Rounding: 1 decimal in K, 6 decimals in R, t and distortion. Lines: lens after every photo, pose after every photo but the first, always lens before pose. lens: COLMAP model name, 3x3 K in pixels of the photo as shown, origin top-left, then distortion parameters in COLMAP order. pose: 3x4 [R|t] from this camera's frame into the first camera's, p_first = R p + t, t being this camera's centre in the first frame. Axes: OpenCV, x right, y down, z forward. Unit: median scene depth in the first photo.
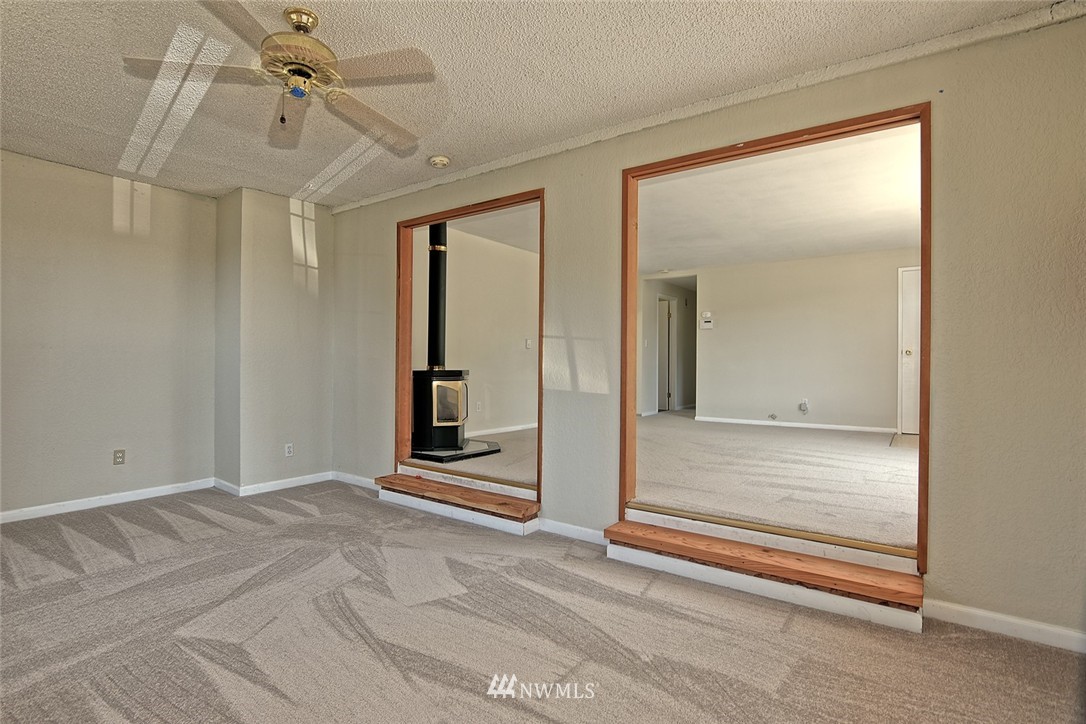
lens RADIAL K [[535.8, 0, 553.0], [0, 535.8, 363.6], [0, 0, 1]] dist [-0.032431, 0.010440]
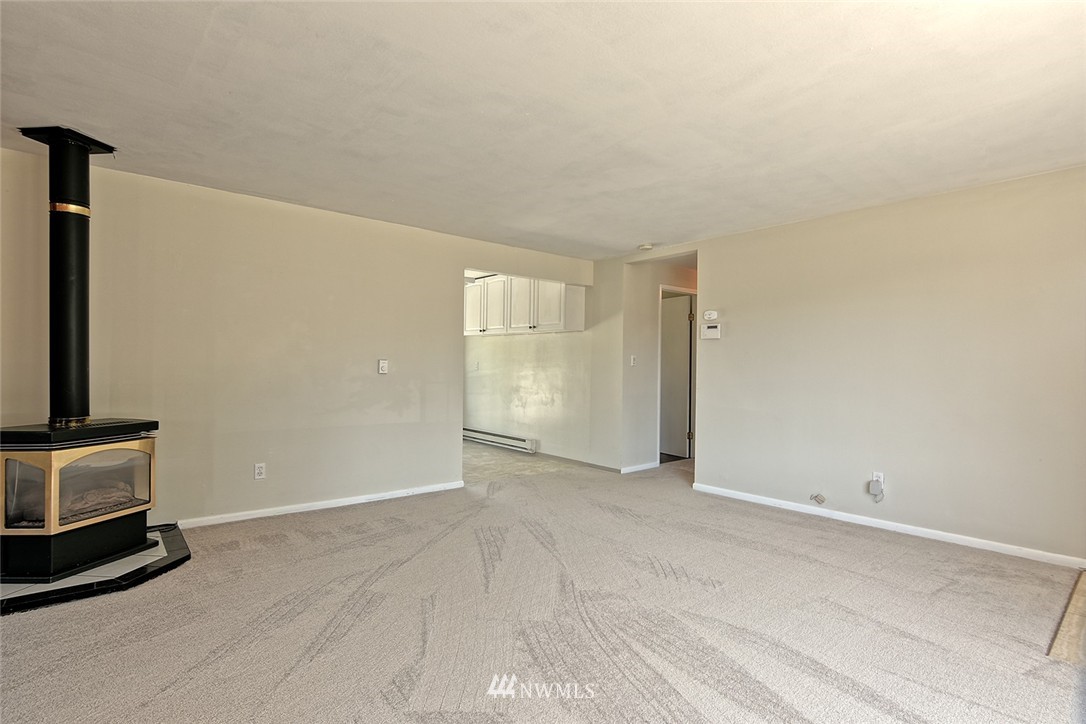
lens RADIAL K [[535.8, 0, 551.6], [0, 535.8, 370.0], [0, 0, 1]] dist [-0.032431, 0.010440]
pose [[0.966637, 0.006899, -0.256057, 0.287402], [-0.005769, 0.999970, 0.005162, -0.034852], [0.256085, -0.003513, 0.966648, 0.402494]]
